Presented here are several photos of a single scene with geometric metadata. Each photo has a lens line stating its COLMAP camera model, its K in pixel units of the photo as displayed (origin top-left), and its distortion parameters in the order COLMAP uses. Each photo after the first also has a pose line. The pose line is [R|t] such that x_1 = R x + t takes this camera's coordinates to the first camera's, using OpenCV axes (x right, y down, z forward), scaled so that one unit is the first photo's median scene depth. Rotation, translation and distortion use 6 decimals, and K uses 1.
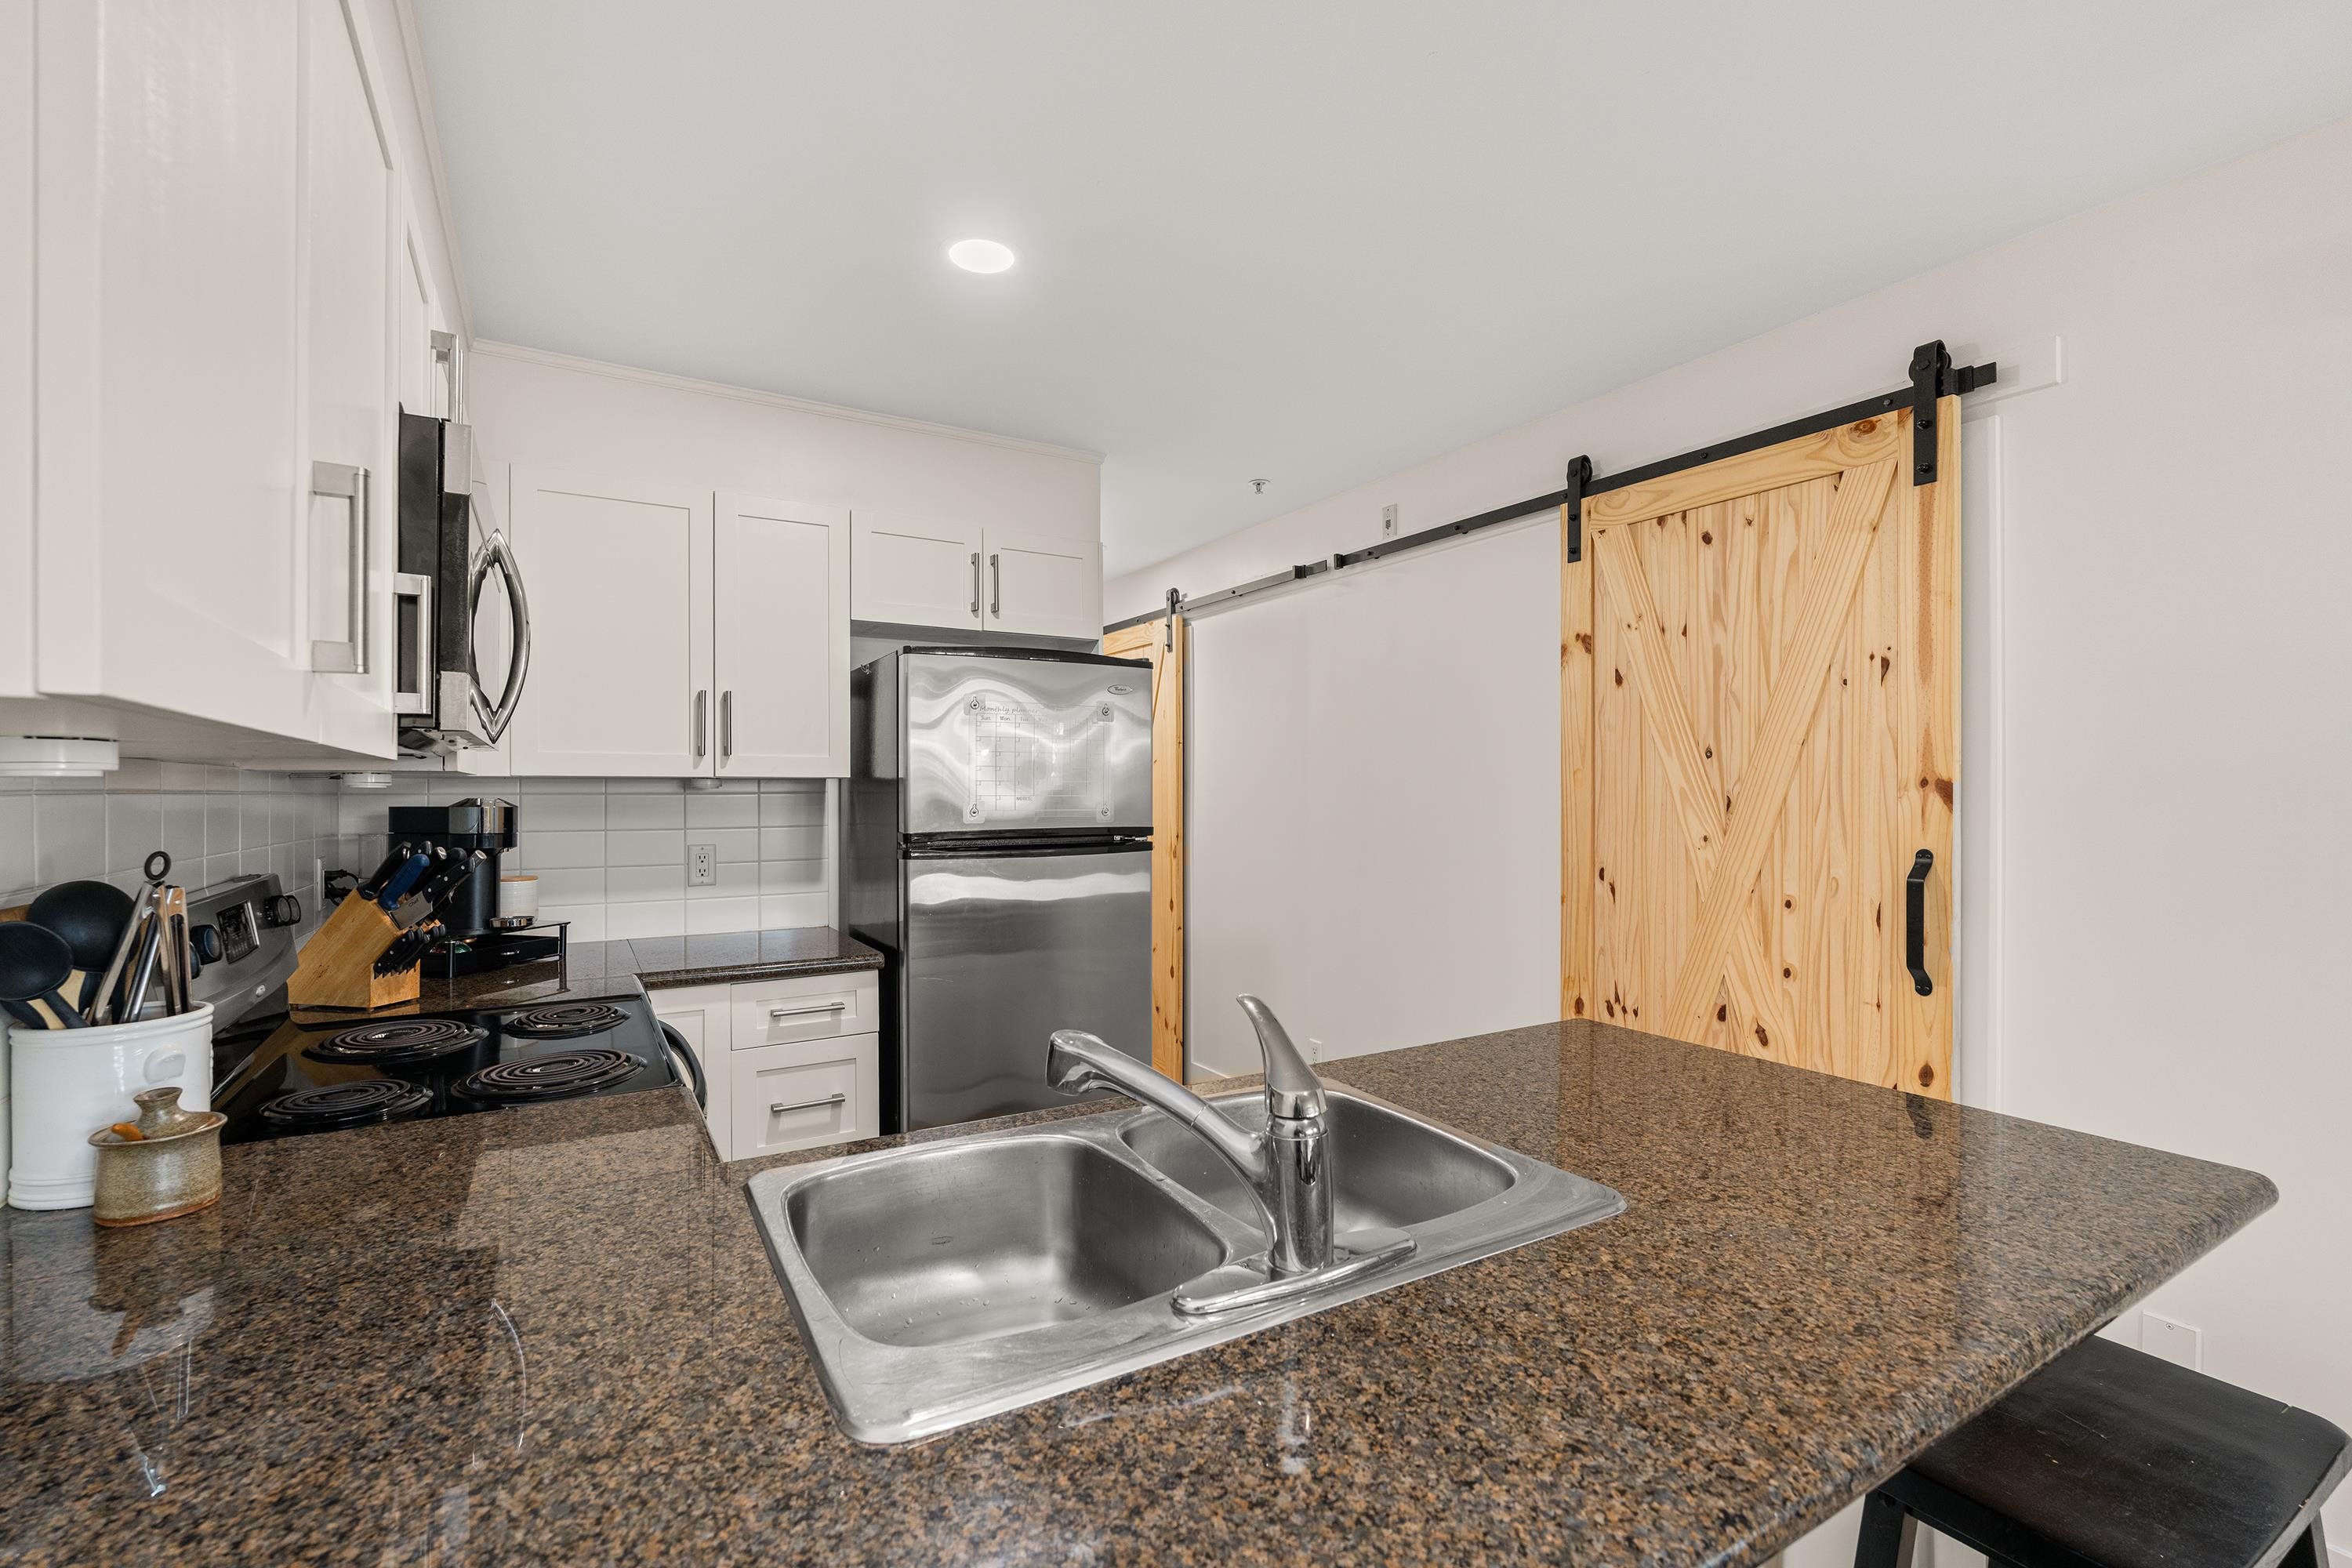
lens RADIAL K [[1030.8, 0, 1178.7], [0, 1030.8, 795.0], [0, 0, 1]] dist [-0.002260, -0.000488]
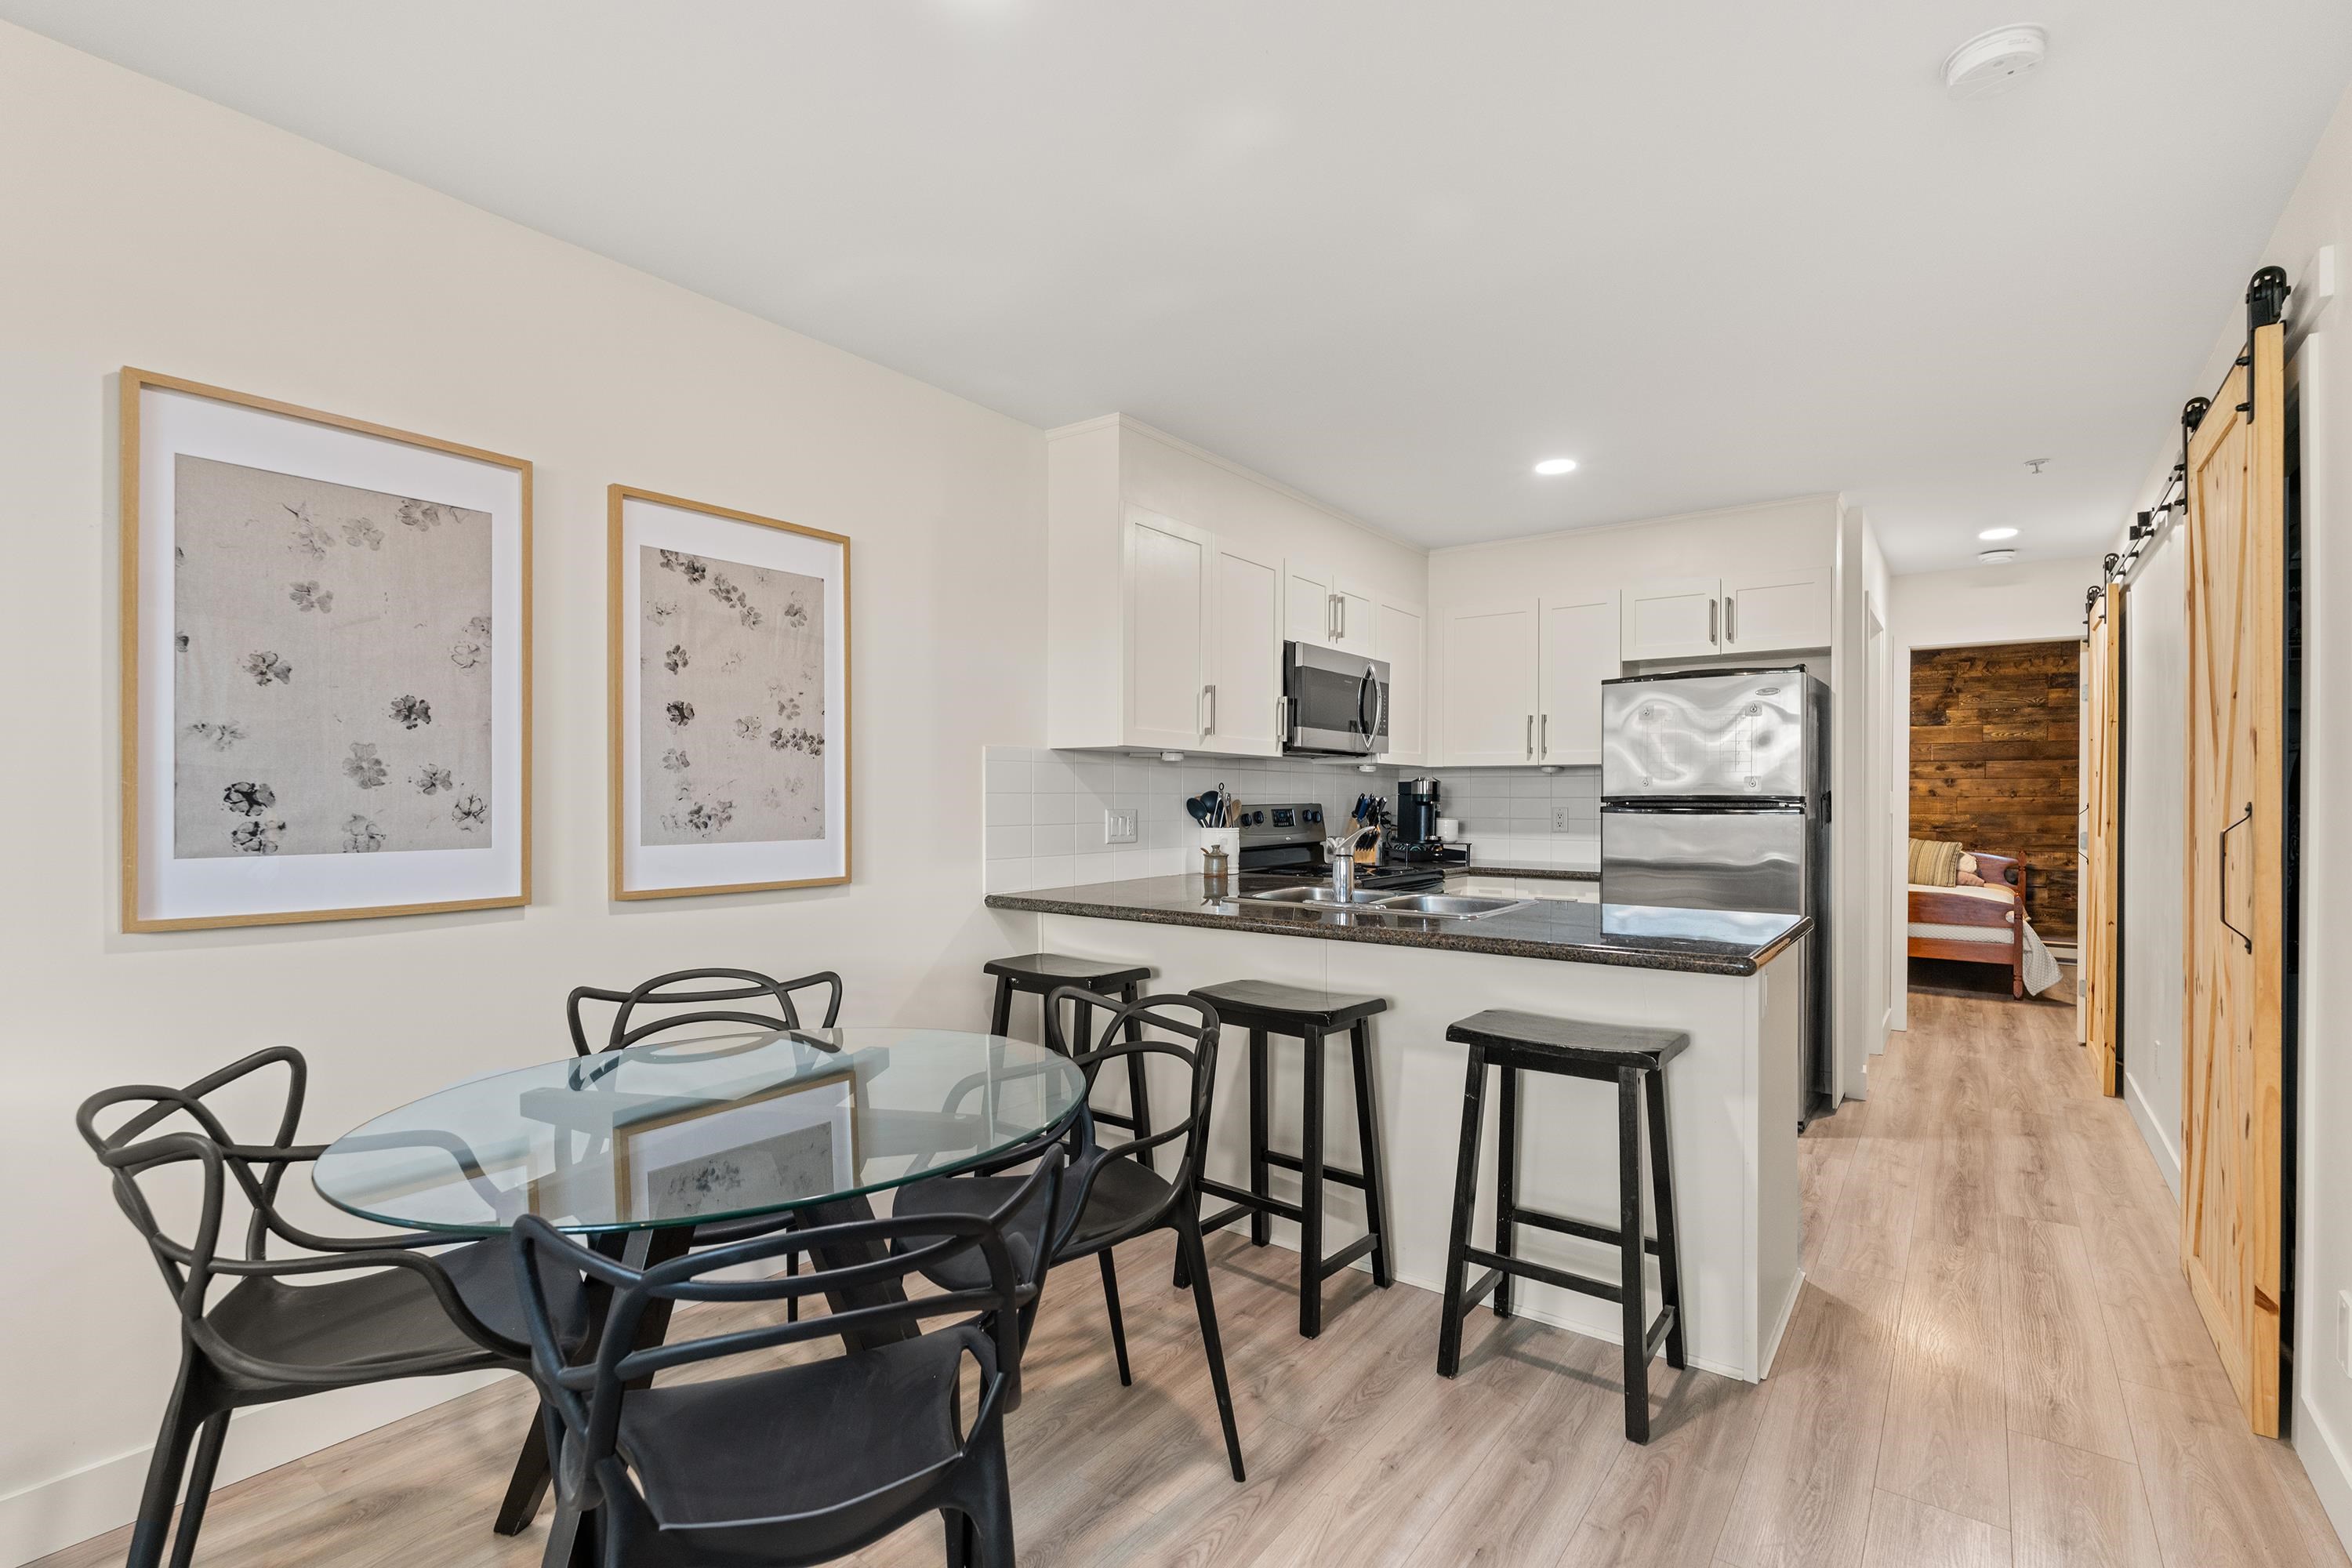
lens RADIAL K [[1072.0, 0, 1165.9], [0, 1072.0, 798.2], [0, 0, 1]] dist [-0.004049, -0.000754]
pose [[0.370950, -0.001512, -0.928652, 1.033136], [-0.007959, 0.999957, -0.004807, 0.054760], [0.928619, 0.009174, 0.370922, -0.252372]]
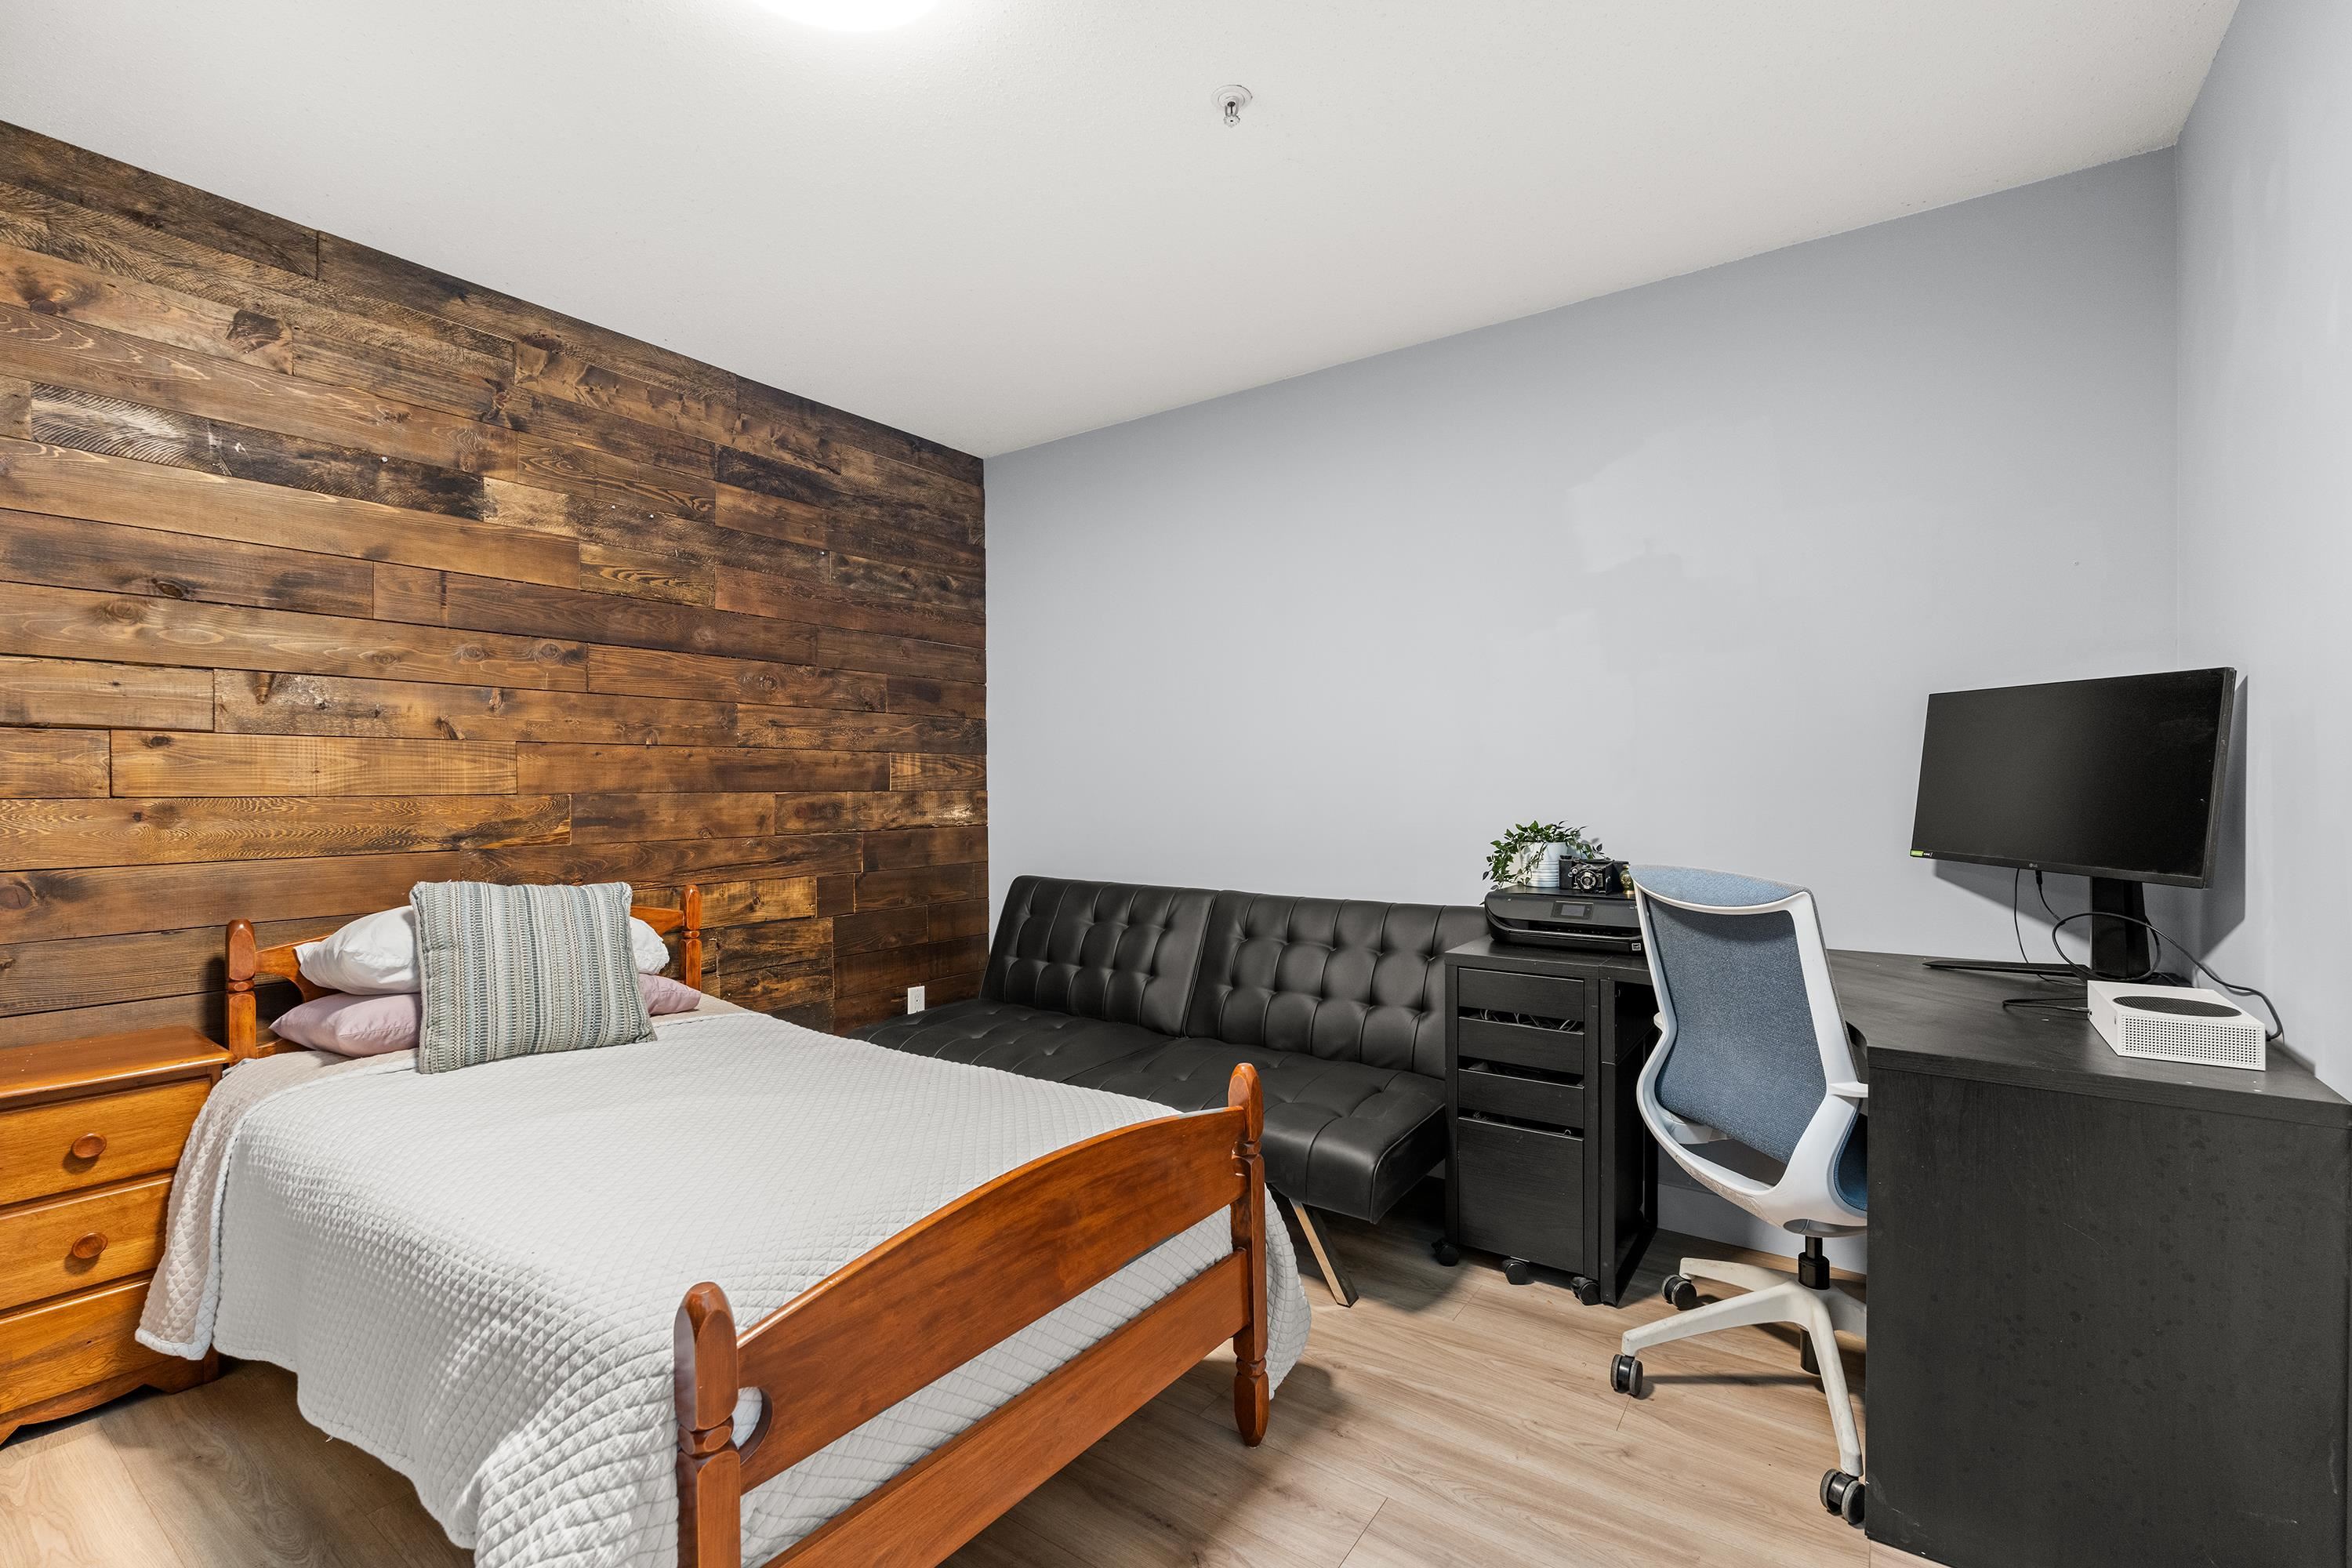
lens RADIAL K [[1026.0, 0, 1176.0], [0, 1026.0, 784.0], [0, 0, 1]] dist [-0.002285, 0.000327]
pose [[0.920962, -0.009512, 0.389536, -0.886807], [0.011949, 0.999921, -0.003833, 0.069864], [-0.389469, 0.008185, 0.921003, 1.971137]]
